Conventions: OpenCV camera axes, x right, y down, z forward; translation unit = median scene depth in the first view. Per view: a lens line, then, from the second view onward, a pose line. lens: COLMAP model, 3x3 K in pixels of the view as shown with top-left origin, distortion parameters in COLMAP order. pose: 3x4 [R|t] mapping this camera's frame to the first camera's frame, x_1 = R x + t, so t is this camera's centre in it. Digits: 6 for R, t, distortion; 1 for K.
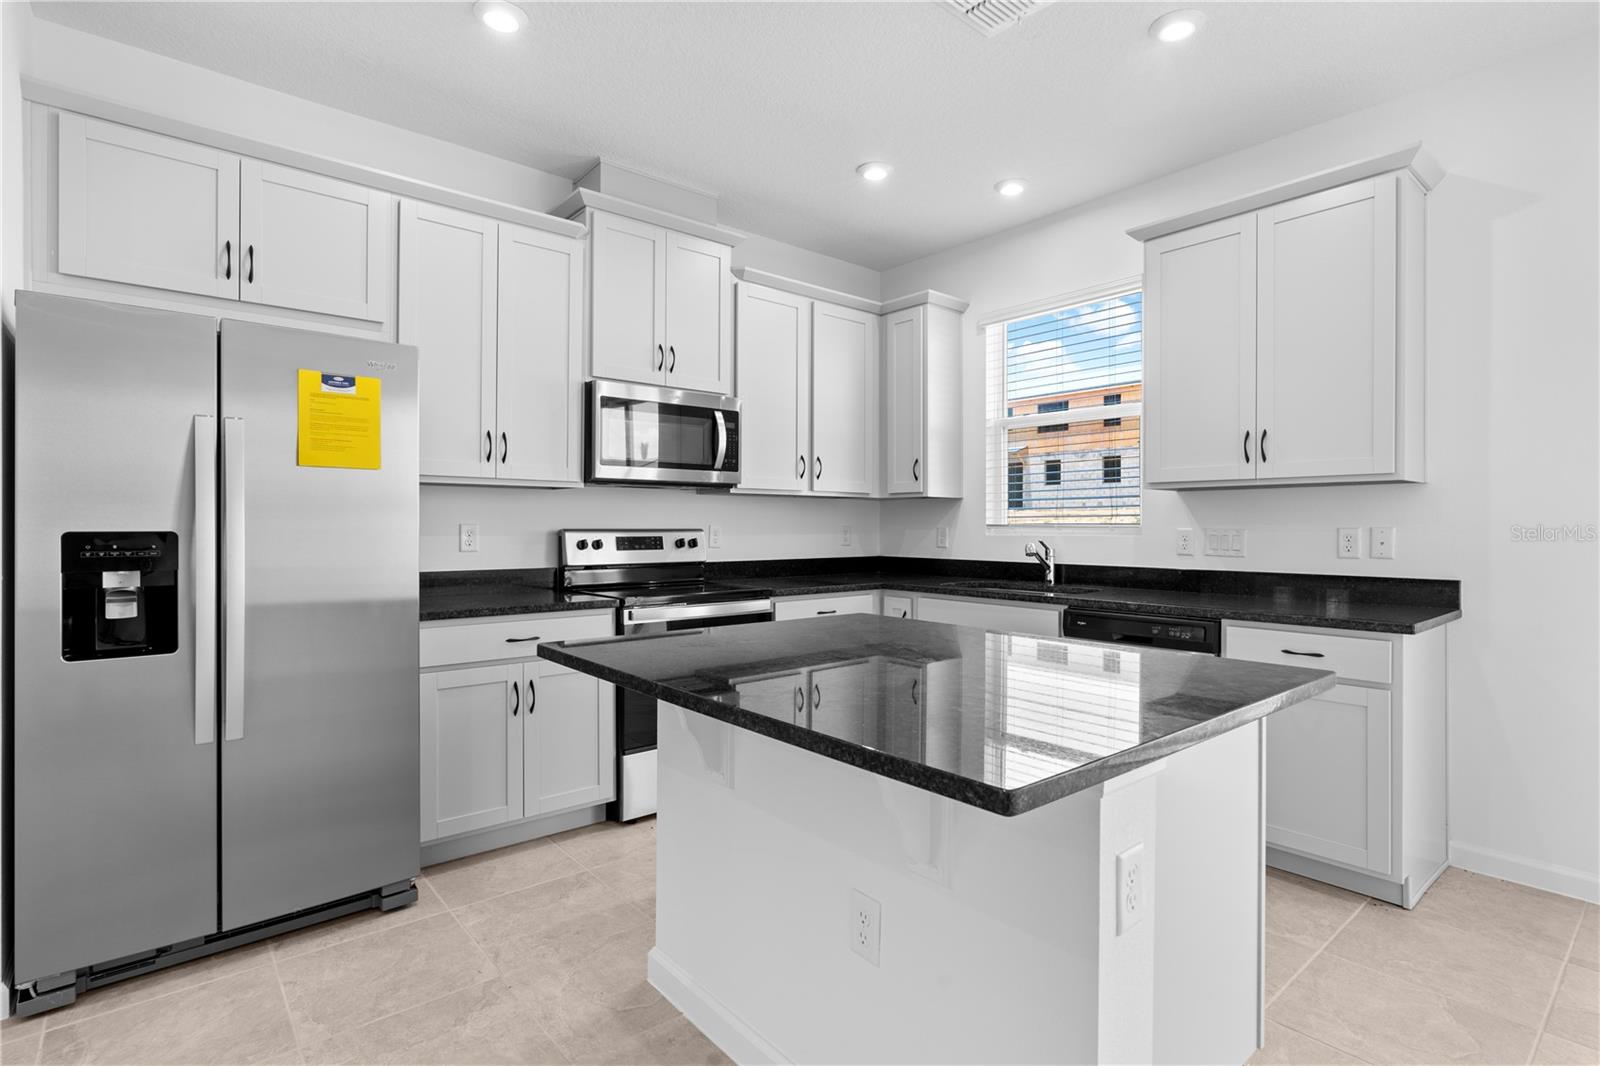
lens RADIAL K [[780.7, 0, 802.3], [0, 780.7, 527.4], [0, 0, 1]] dist [-0.003384, 0.000063]
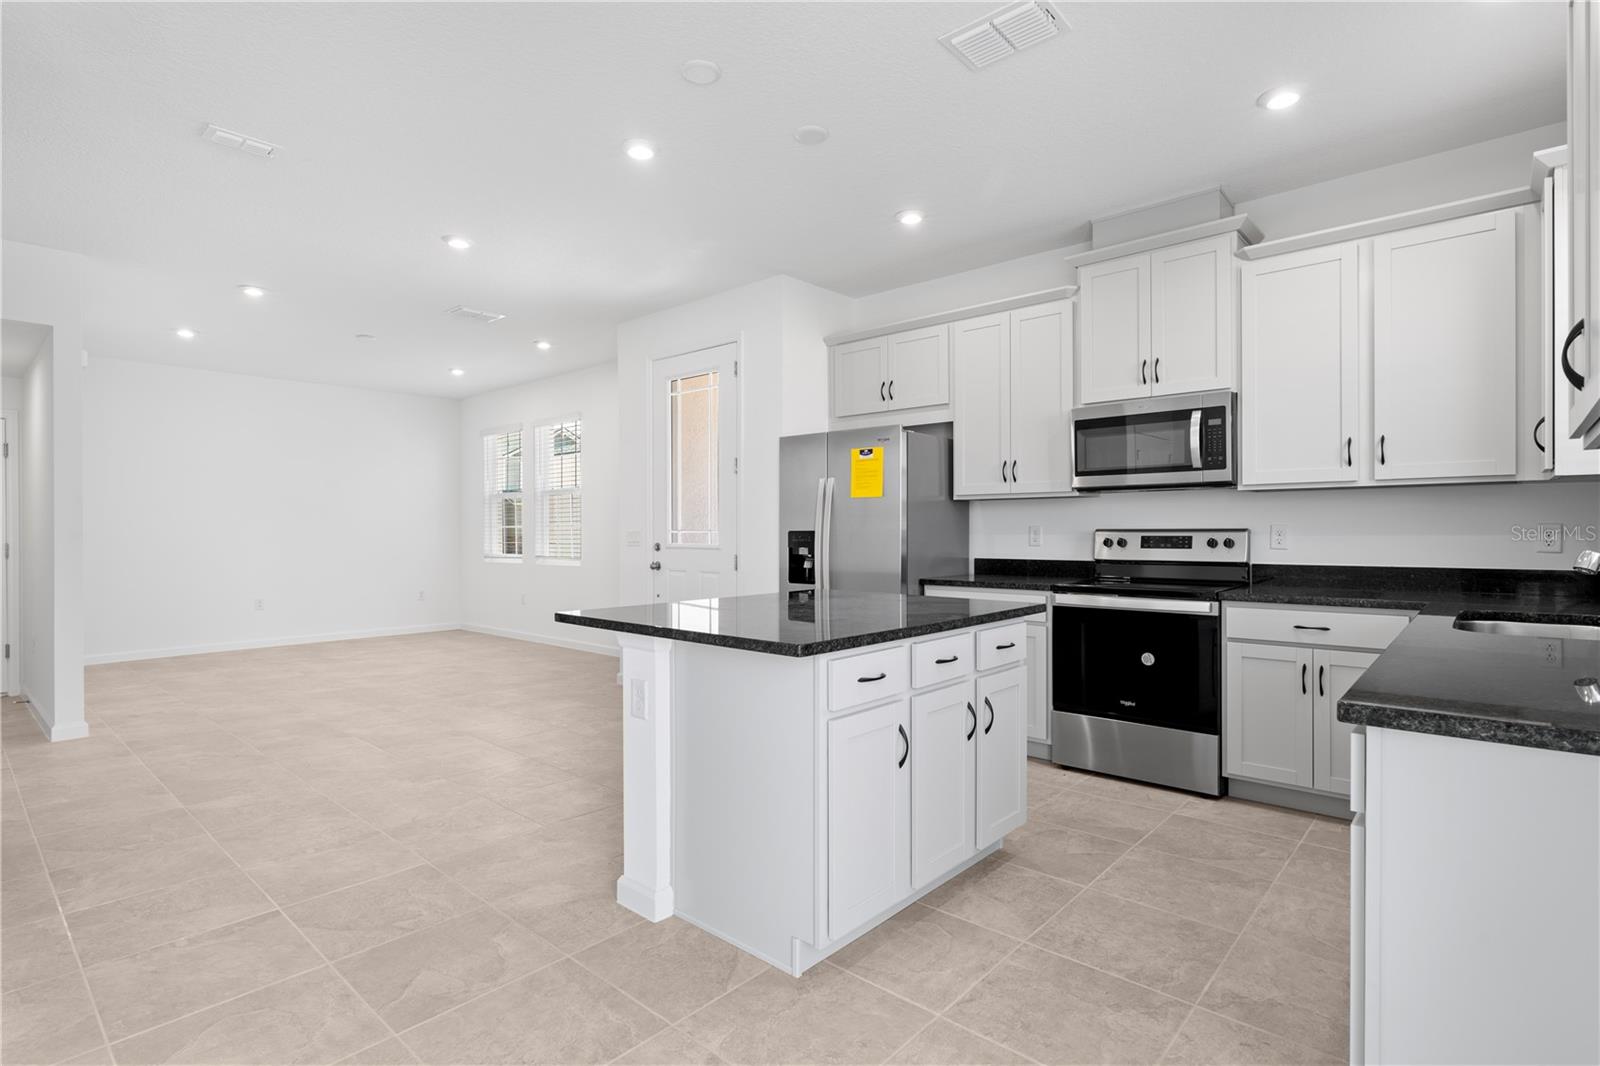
lens RADIAL K [[785.8, 0, 803.4], [0, 785.8, 532.1], [0, 0, 1]] dist [-0.004002, 0.000546]
pose [[0.140822, -0.000294, -0.990035, 0.832232], [0.002991, 0.999996, 0.000128, 0.004871], [0.990030, -0.002979, 0.140822, 0.370443]]
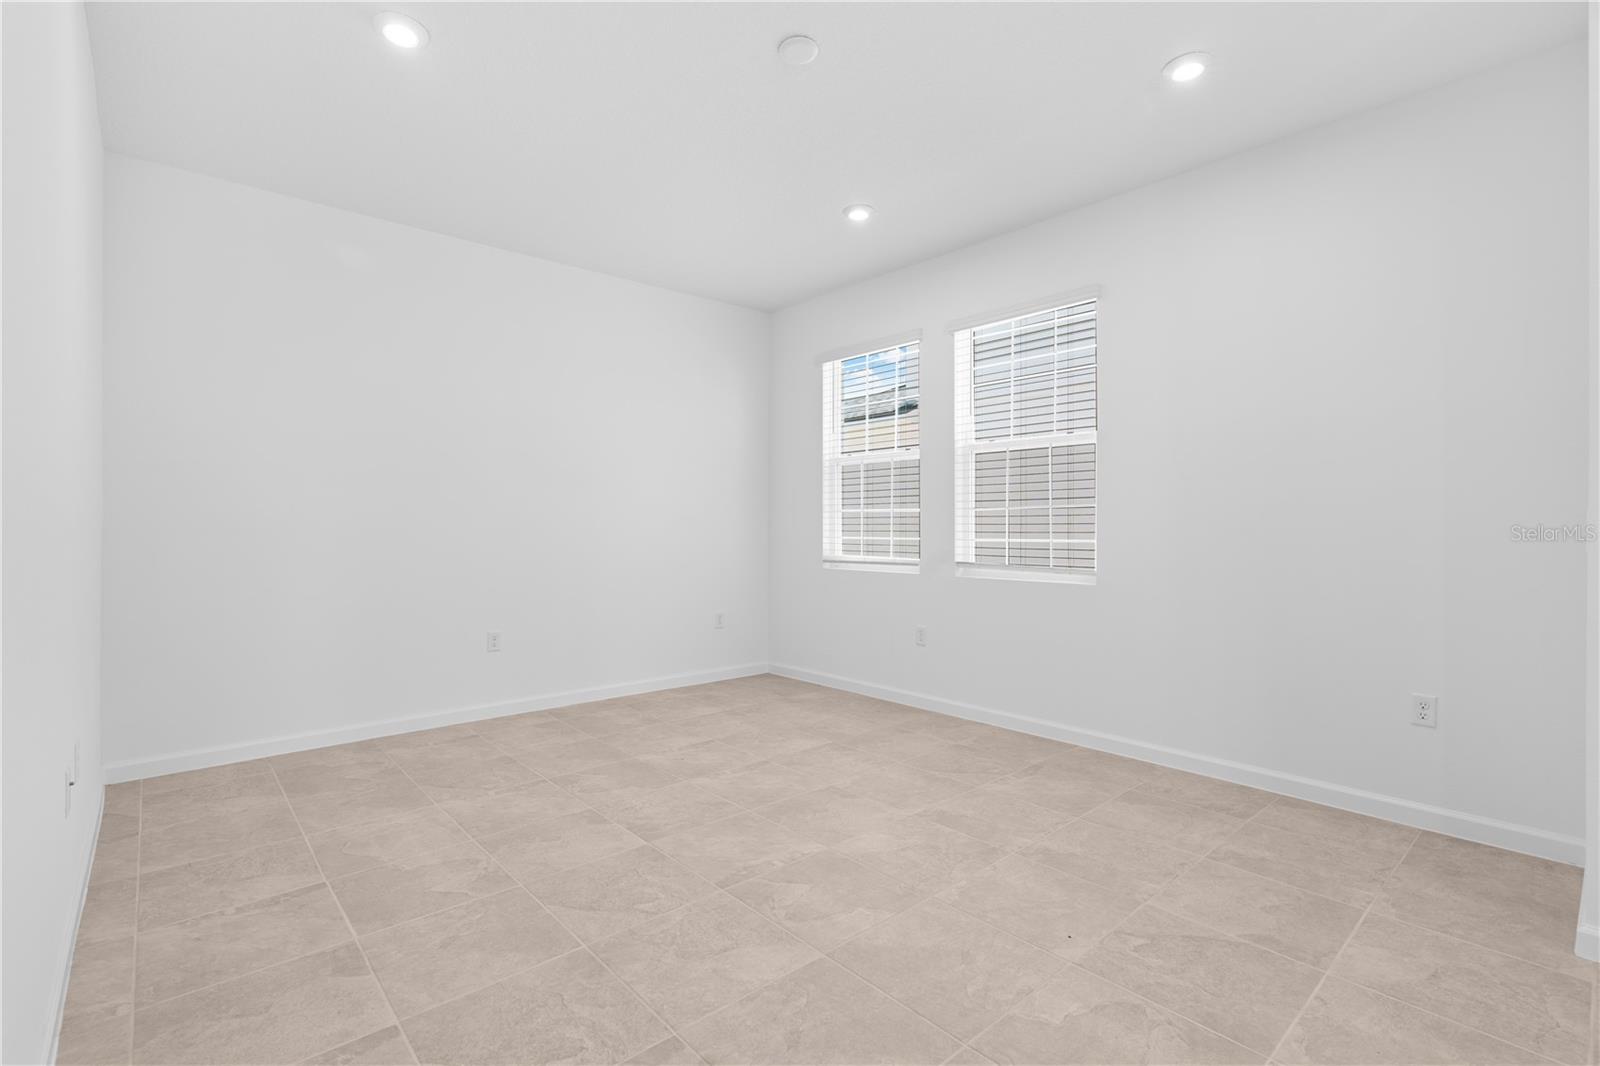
lens RADIAL K [[727.5, 0, 801.5], [0, 727.5, 524.1], [0, 0, 1]] dist [-0.006213, 0.001093]
pose [[0.024089, 0.000362, -0.999710, -0.388414], [0.000532, 1.000000, 0.000375, 0.008842], [0.999710, -0.000541, 0.024088, -0.376303]]
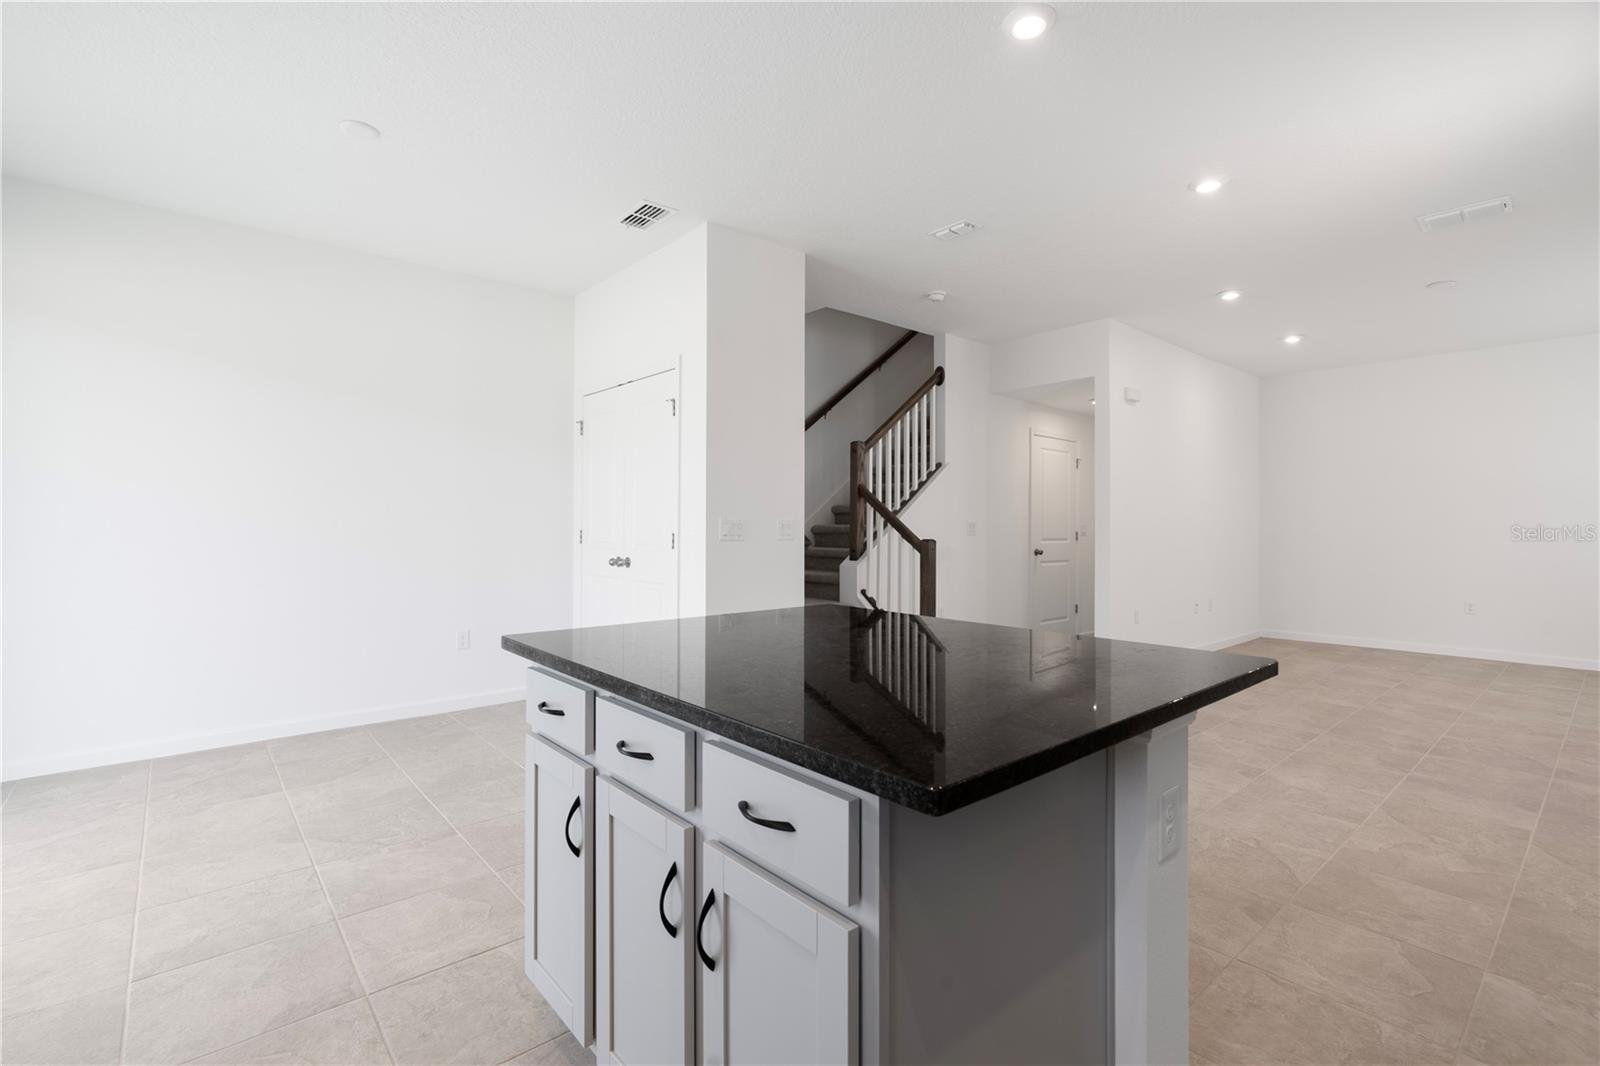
lens RADIAL K [[727.5, 0, 801.5], [0, 727.5, 524.1], [0, 0, 1]] dist [-0.006213, 0.001093]
pose [[-0.999936, -0.003555, -0.010781, 0.098365], [-0.003549, 0.999994, -0.000584, 0.002242], [0.010783, -0.000546, -0.999942, 0.951442]]
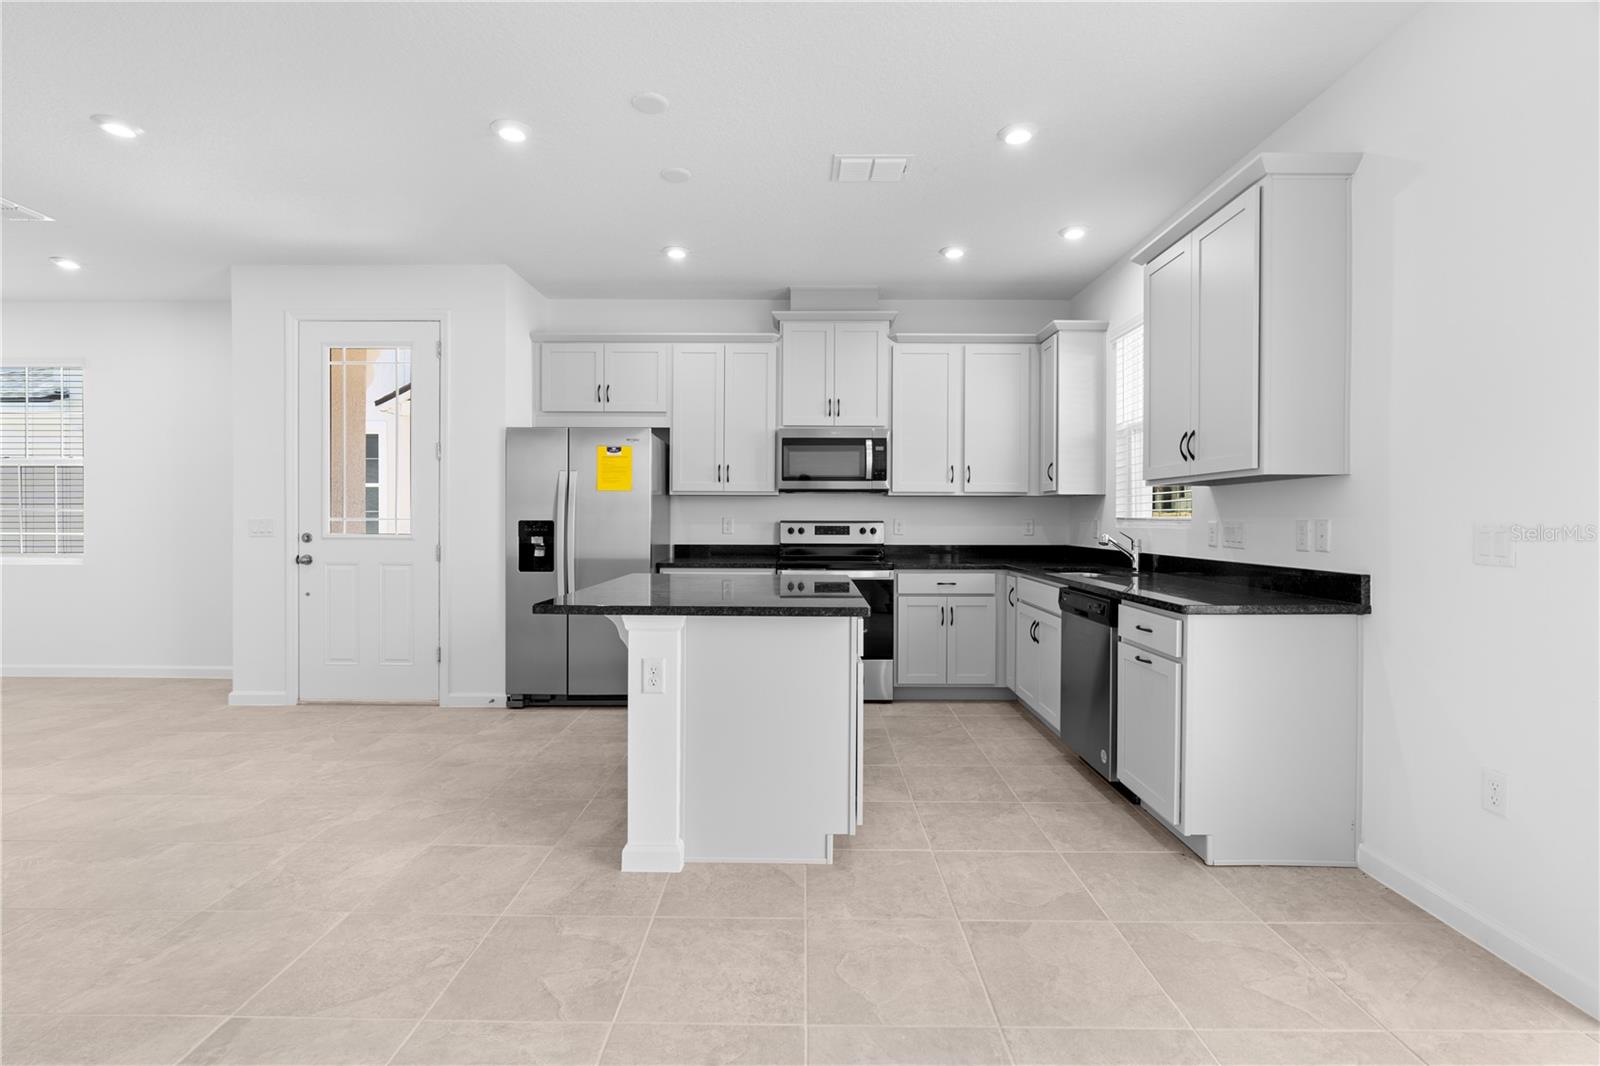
lens RADIAL K [[727.5, 0, 801.5], [0, 727.5, 524.1], [0, 0, 1]] dist [-0.006213, 0.001093]
pose [[0.760539, 0.005371, -0.649270, 0.689521], [-0.002881, 0.999984, 0.004898, 0.001622], [0.649286, -0.001855, 0.760542, -0.108549]]
